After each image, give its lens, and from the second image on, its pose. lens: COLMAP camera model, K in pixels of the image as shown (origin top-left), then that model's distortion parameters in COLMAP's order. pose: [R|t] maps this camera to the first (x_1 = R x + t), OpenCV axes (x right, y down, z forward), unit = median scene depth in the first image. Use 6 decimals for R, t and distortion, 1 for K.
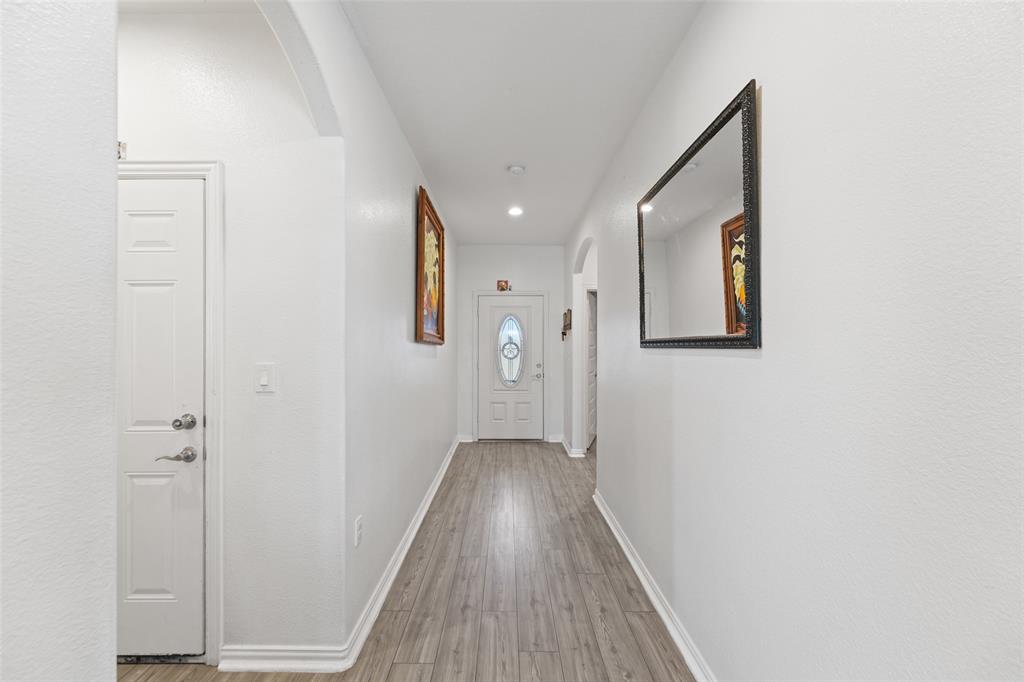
lens RADIAL K [[404.5, 0, 507.2], [0, 404.5, 343.7], [0, 0, 1]] dist [0.013974, -0.000037]
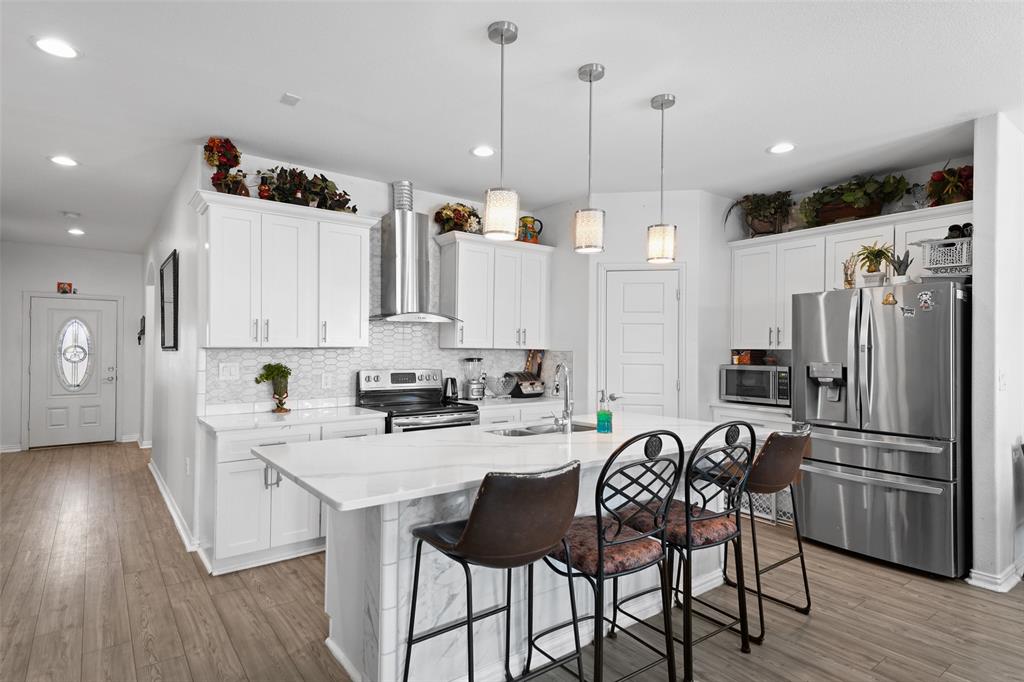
lens RADIAL K [[547.1, 0, 512.1], [0, 547.1, 343.9], [0, 0, 1]] dist [0.024020, 0.000630]
pose [[0.799166, 0.009016, 0.601043, 0.046733], [-0.010468, 0.999945, -0.001081, -0.017638], [-0.601019, -0.005428, 0.799216, -0.734503]]
